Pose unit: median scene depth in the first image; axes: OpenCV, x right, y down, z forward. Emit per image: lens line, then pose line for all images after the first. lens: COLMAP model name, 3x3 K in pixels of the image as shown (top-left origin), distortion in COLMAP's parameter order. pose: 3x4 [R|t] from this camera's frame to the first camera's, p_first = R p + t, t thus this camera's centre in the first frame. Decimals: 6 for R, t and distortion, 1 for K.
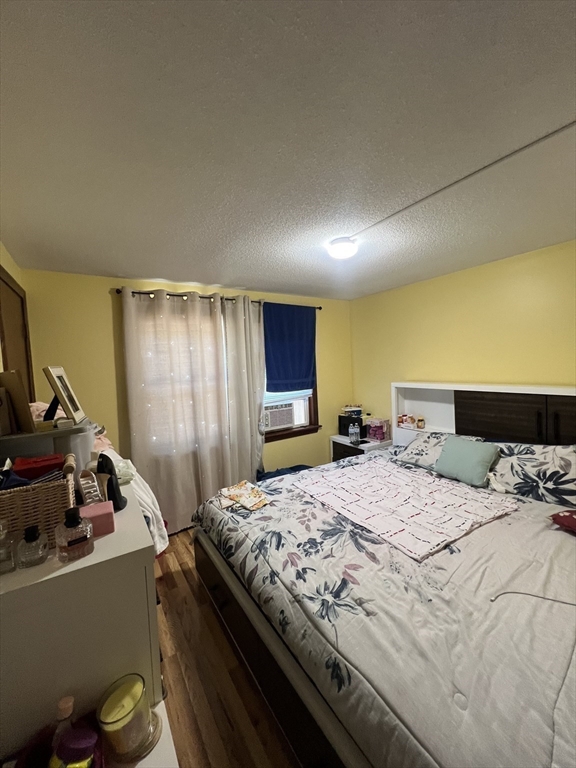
lens RADIAL K [[307.1, 0, 288.0], [0, 307.1, 384.0], [0, 0, 1]] dist [-0.001417, 0.000355]
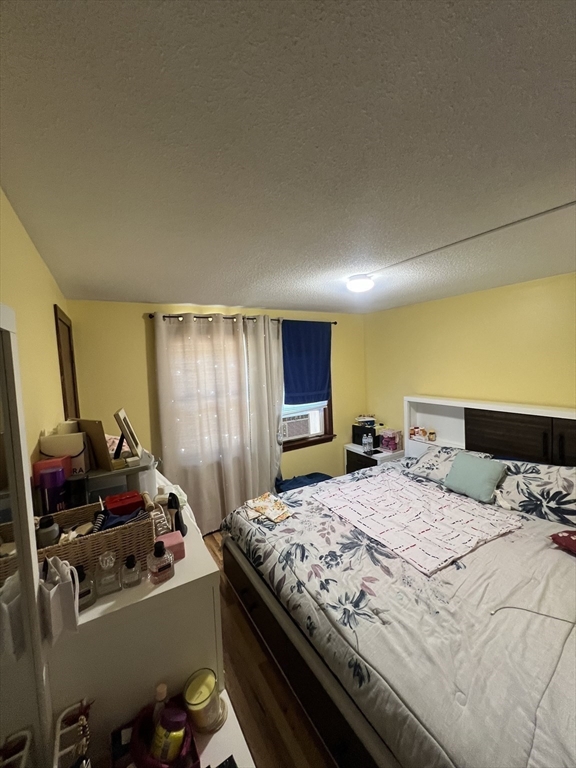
lens RADIAL K [[308.0, 0, 288.0], [0, 308.0, 384.0], [0, 0, 1]] dist [-0.000578, 0.000082]
pose [[0.999459, 0.003854, -0.032653, -0.047656], [-0.003351, 0.999875, 0.015465, -0.122710], [0.032708, -0.015348, 0.999347, -0.119346]]
